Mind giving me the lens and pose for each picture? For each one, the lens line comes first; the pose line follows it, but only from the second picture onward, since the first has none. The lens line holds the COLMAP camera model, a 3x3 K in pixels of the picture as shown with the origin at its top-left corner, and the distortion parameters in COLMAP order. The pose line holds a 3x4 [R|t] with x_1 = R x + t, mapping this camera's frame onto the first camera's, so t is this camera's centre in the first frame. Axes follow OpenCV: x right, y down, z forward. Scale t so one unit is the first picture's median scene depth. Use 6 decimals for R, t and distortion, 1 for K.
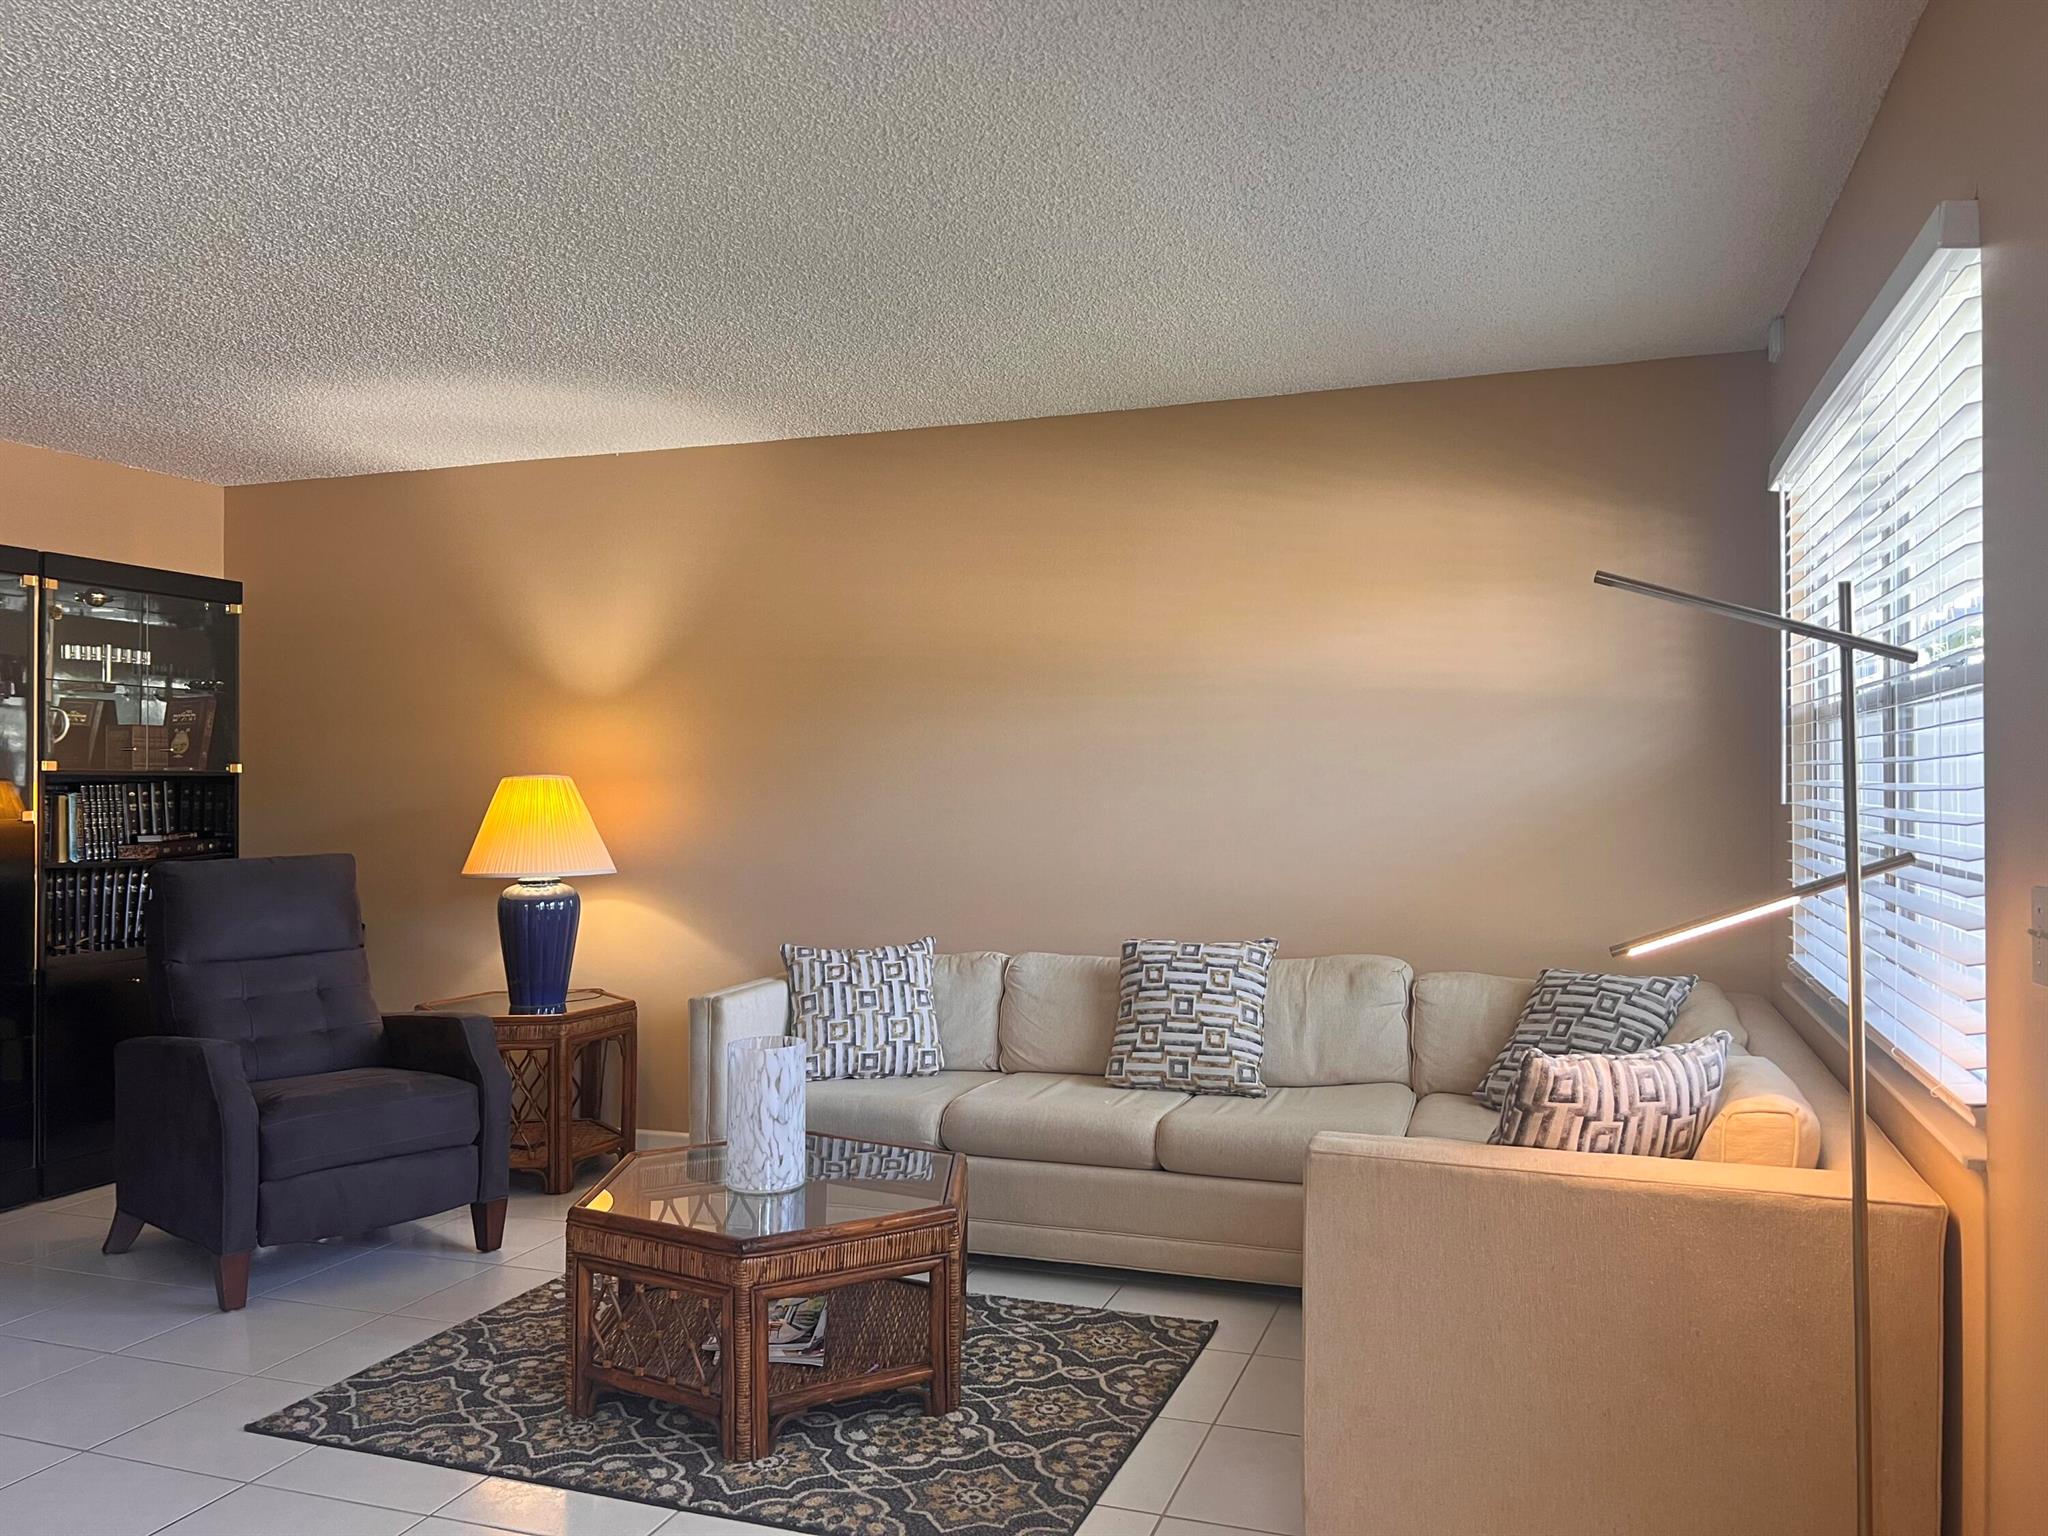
lens RADIAL K [[1562.7, 0, 1032.0], [0, 1562.7, 760.6], [0, 0, 1]] dist [0.078368, -0.082739]
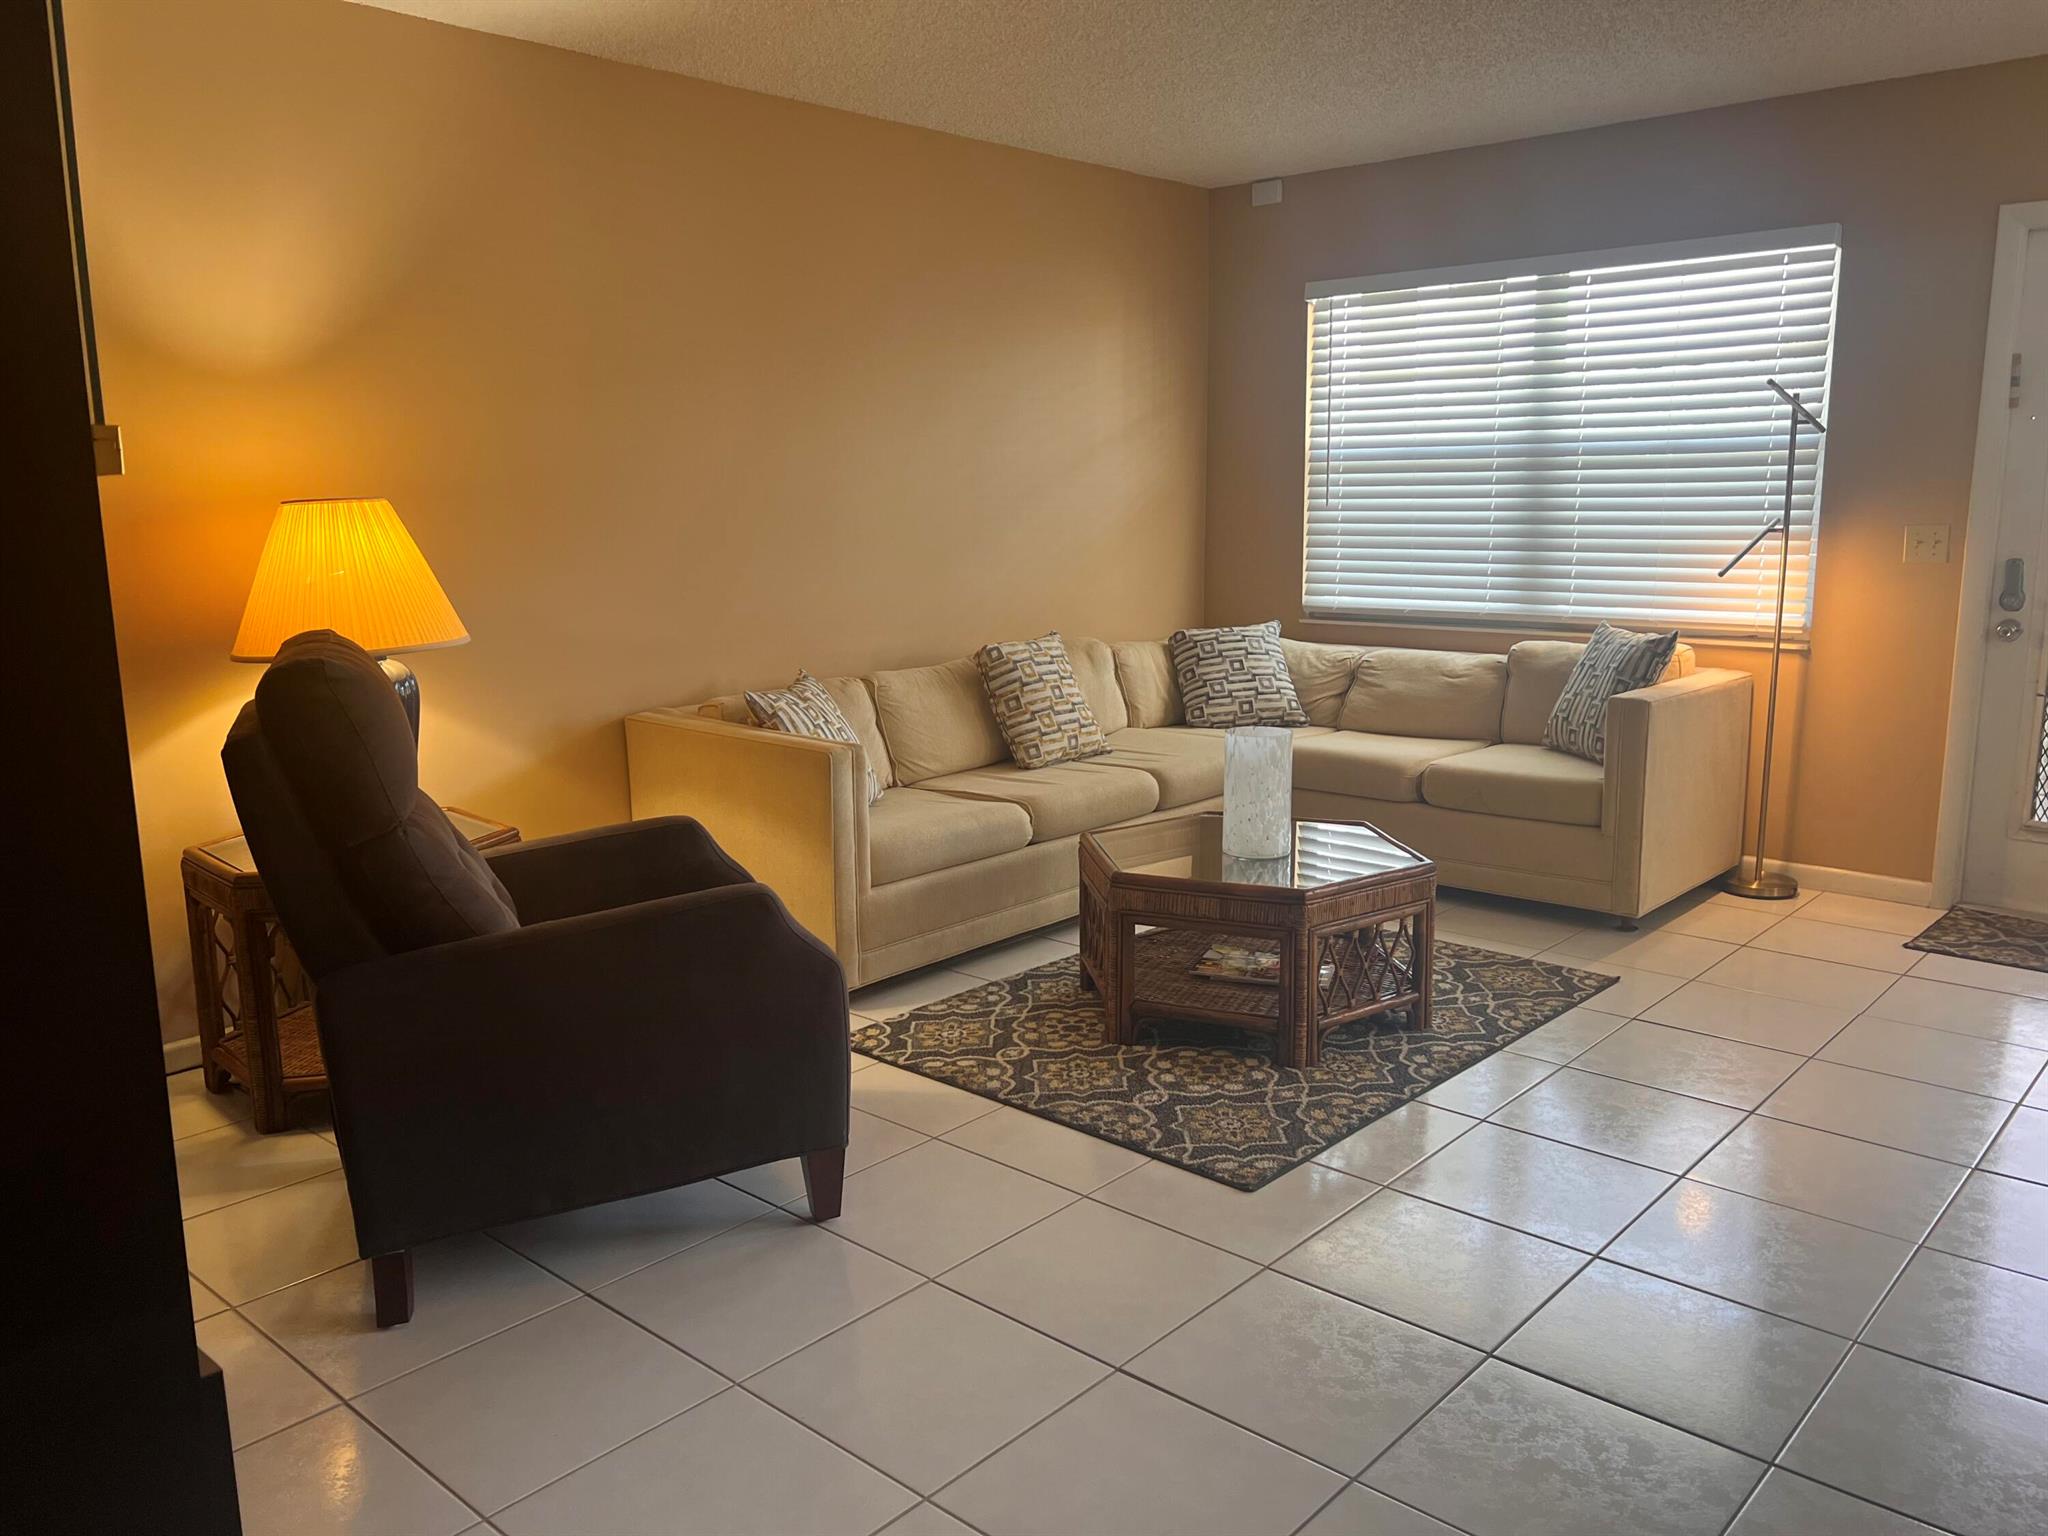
lens RADIAL K [[1559.6, 0, 1019.6], [0, 1559.6, 777.6], [0, 0, 1]] dist [0.045935, -0.053313]
pose [[0.381696, -0.174289, 0.907707, -1.191668], [0.003215, 0.982305, 0.187260, 0.002494], [-0.924282, -0.068558, 0.375503, 0.700112]]
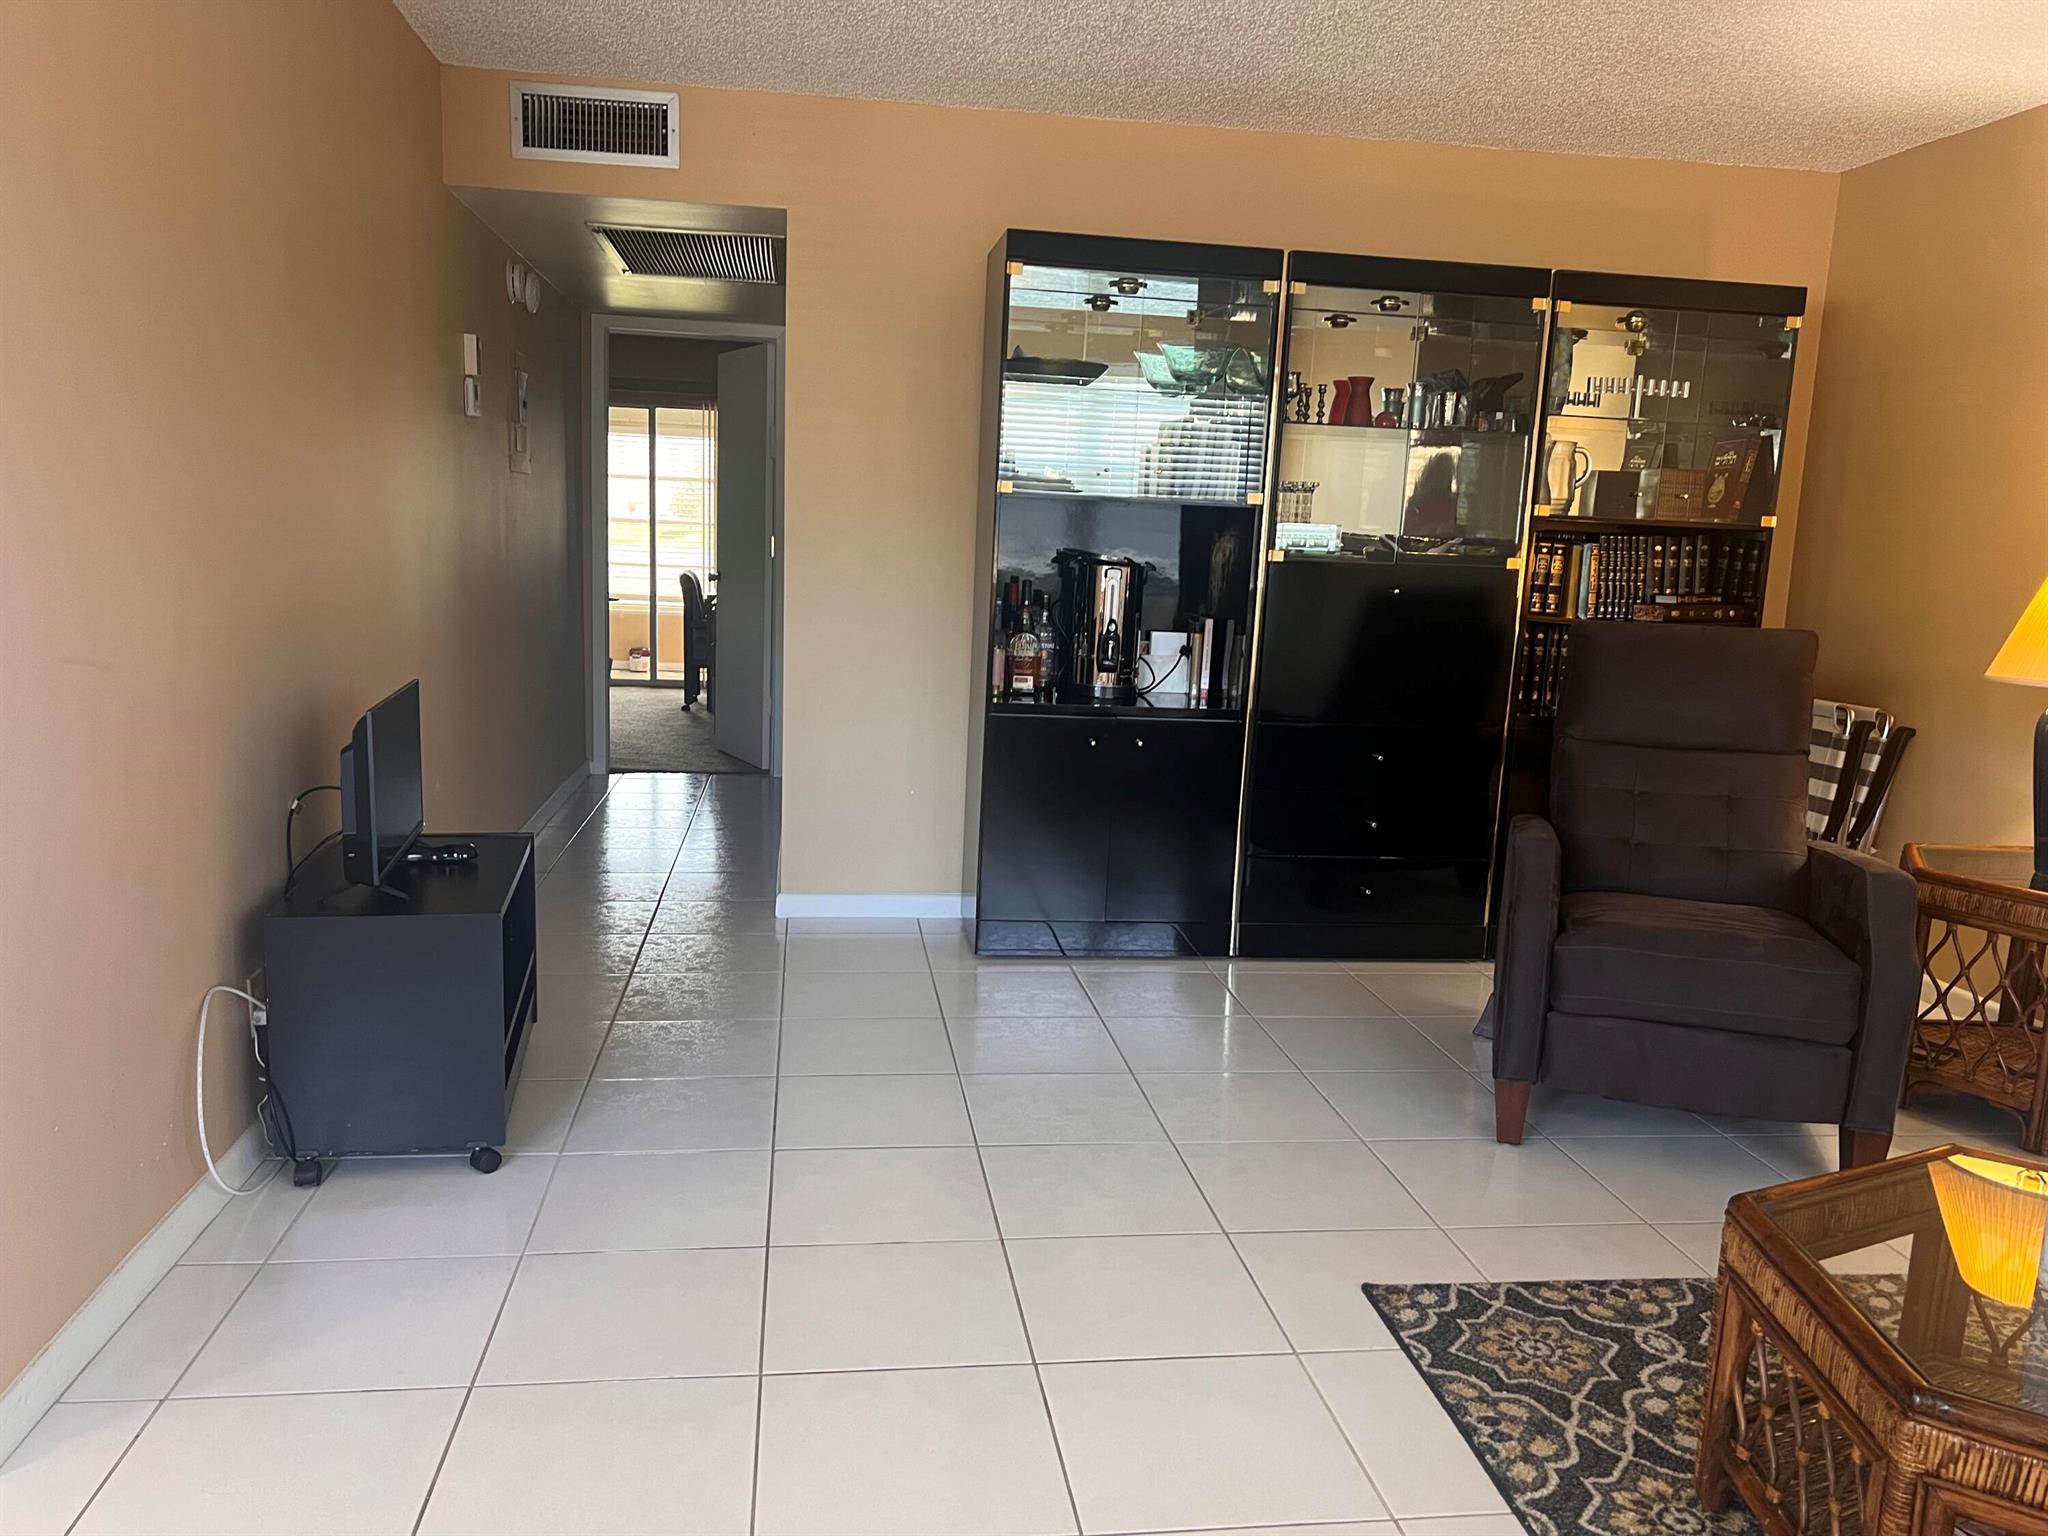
lens RADIAL K [[1559.6, 0, 1019.6], [0, 1559.6, 777.6], [0, 0, 1]] dist [0.045935, -0.053313]
pose [[0.458545, 0.163613, -0.873480, 0.091230], [-0.032891, 0.985357, 0.167302, 0.018871], [0.888062, -0.047986, 0.457212, 0.416348]]
